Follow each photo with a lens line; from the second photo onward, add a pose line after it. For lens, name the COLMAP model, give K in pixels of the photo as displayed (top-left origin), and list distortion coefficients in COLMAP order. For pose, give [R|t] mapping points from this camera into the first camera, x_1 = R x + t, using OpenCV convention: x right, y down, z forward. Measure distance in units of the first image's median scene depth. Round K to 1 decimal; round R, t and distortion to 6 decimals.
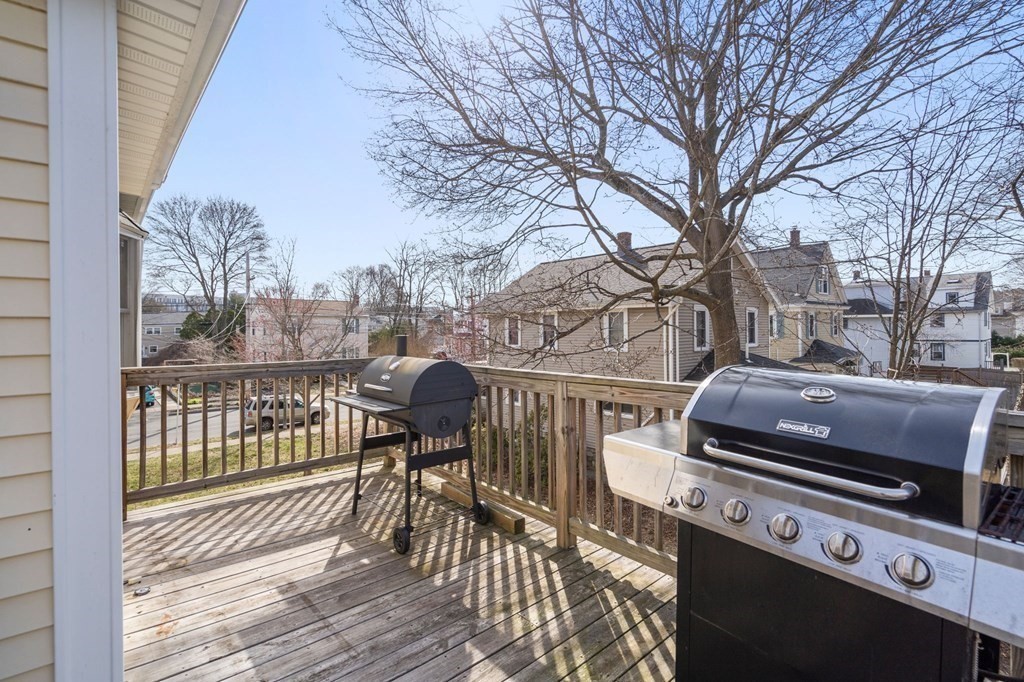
lens RADIAL K [[478.2, 0, 511.4], [0, 478.2, 335.4], [0, 0, 1]] dist [-0.002654, 0.000055]
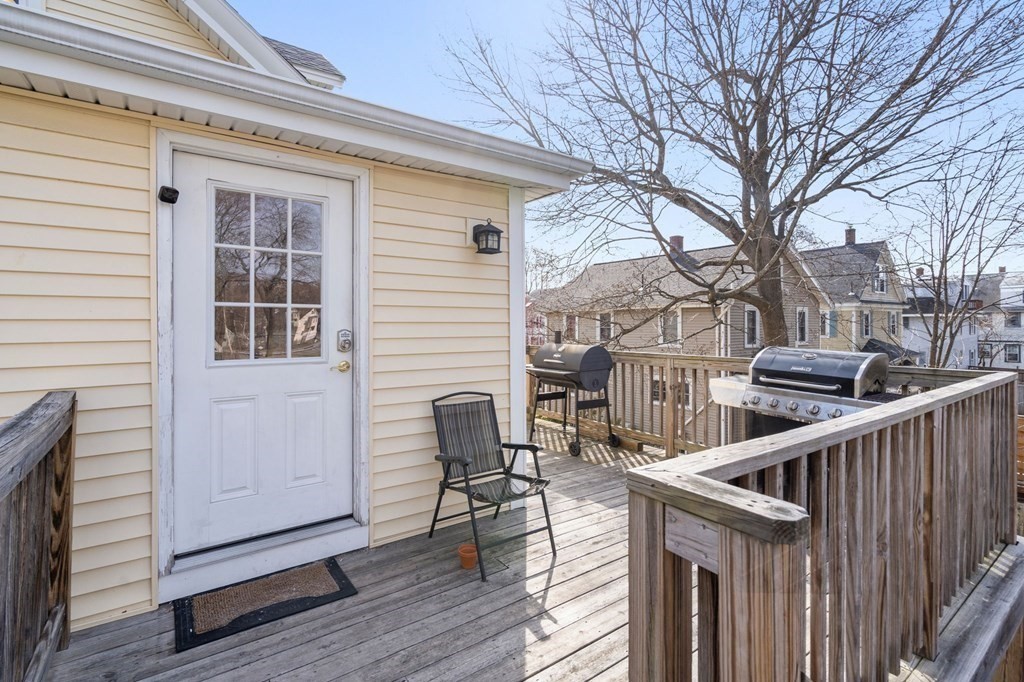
lens RADIAL K [[472.3, 0, 505.4], [0, 472.3, 329.6], [0, 0, 1]] dist [-0.003205, -0.000432]
pose [[0.994857, 0.008848, -0.100903, -0.068718], [-0.009278, 0.999950, -0.003791, 0.001133], [0.100864, 0.004708, 0.994889, -0.161812]]
